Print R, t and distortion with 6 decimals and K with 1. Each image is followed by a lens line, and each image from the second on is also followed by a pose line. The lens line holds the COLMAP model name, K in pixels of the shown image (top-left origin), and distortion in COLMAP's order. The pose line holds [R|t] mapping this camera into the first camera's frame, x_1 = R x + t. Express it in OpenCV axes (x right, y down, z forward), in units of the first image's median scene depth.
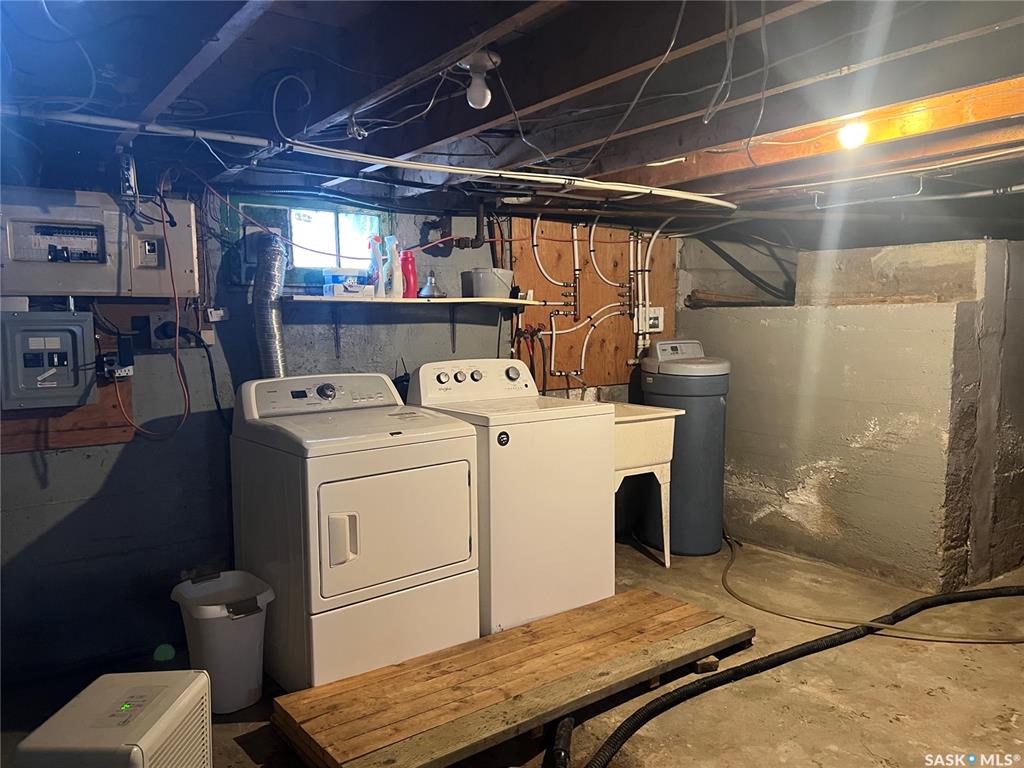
lens RADIAL K [[758.3, 0, 501.7], [0, 758.3, 386.0], [0, 0, 1]] dist [0.043106, -0.017968]
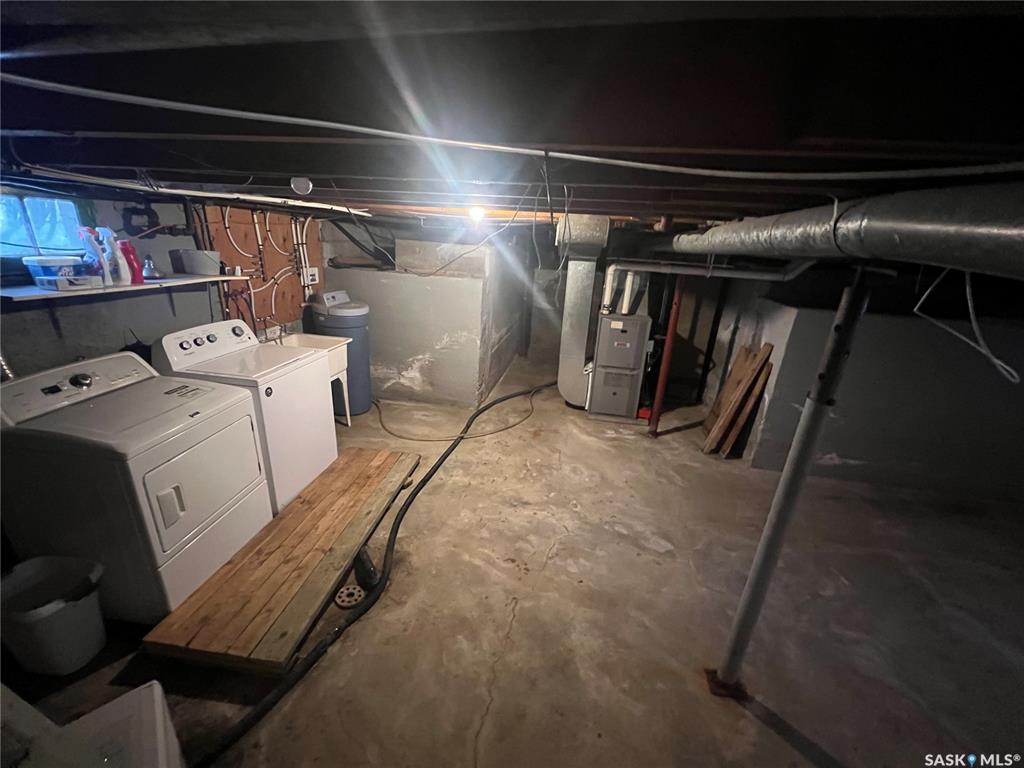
lens RADIAL K [[409.1, 0, 509.1], [0, 409.1, 381.2], [0, 0, 1]] dist [-0.001003, -0.000013]
pose [[0.705249, -0.190240, 0.682959, -0.193306], [0.001612, 0.963753, 0.266791, -0.149622], [-0.708958, -0.187053, 0.679992, 0.136279]]
